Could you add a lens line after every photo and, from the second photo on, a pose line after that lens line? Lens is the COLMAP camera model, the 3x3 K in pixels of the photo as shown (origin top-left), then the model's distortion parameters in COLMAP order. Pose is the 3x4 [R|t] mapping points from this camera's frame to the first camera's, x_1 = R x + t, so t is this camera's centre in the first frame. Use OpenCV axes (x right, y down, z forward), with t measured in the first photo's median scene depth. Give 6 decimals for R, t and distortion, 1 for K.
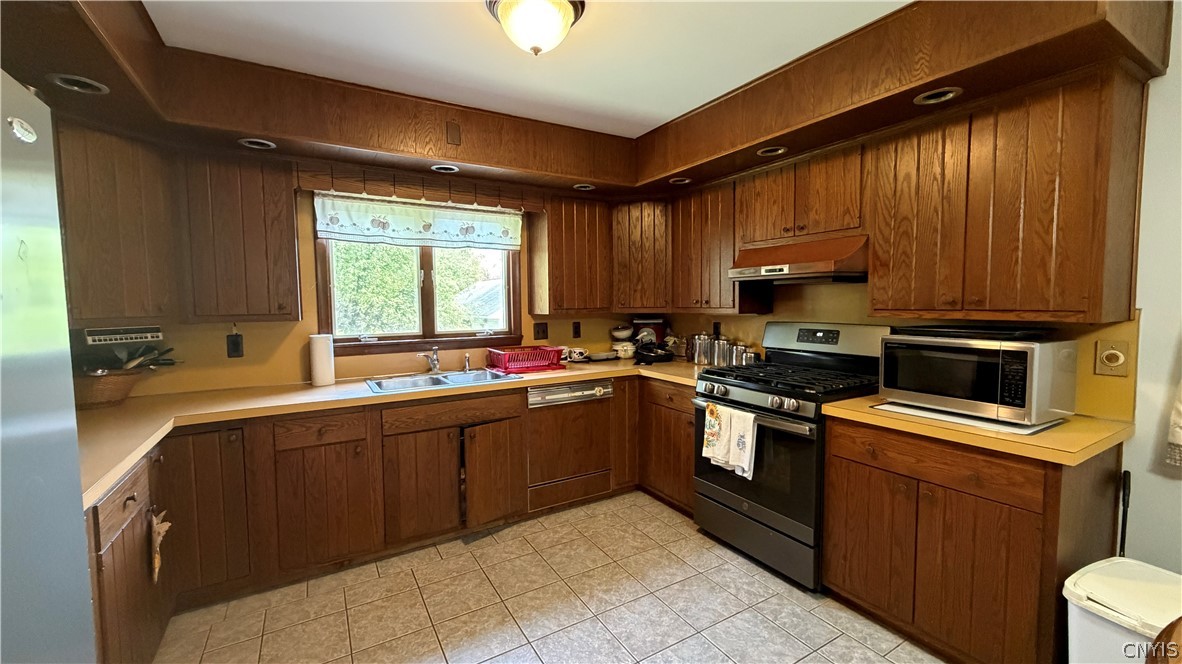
lens RADIAL K [[471.5, 0, 587.5], [0, 471.5, 330.7], [0, 0, 1]] dist [0.002322, 0.000429]
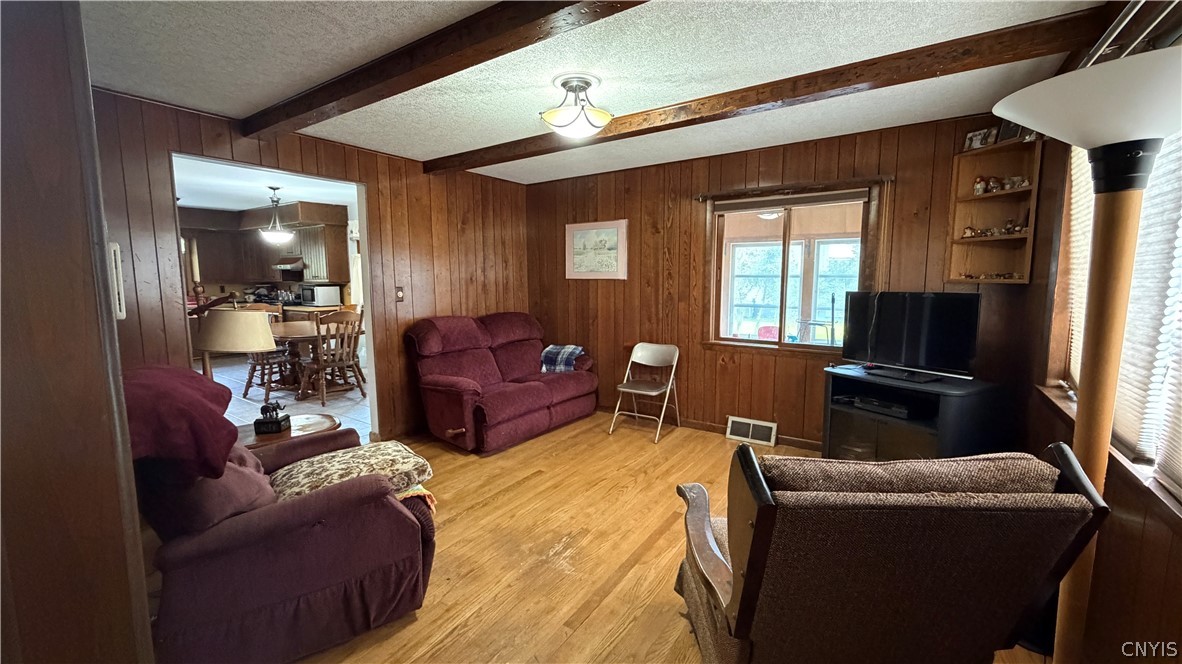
lens RADIAL K [[471.5, 0, 592.7], [0, 471.5, 330.2], [0, 0, 1]] dist [0.002322, 0.000429]
pose [[0.905793, -0.032203, 0.422495, 0.803216], [0.014416, 0.998873, 0.045227, 0.153670], [-0.423475, -0.034876, 0.905236, -2.316231]]
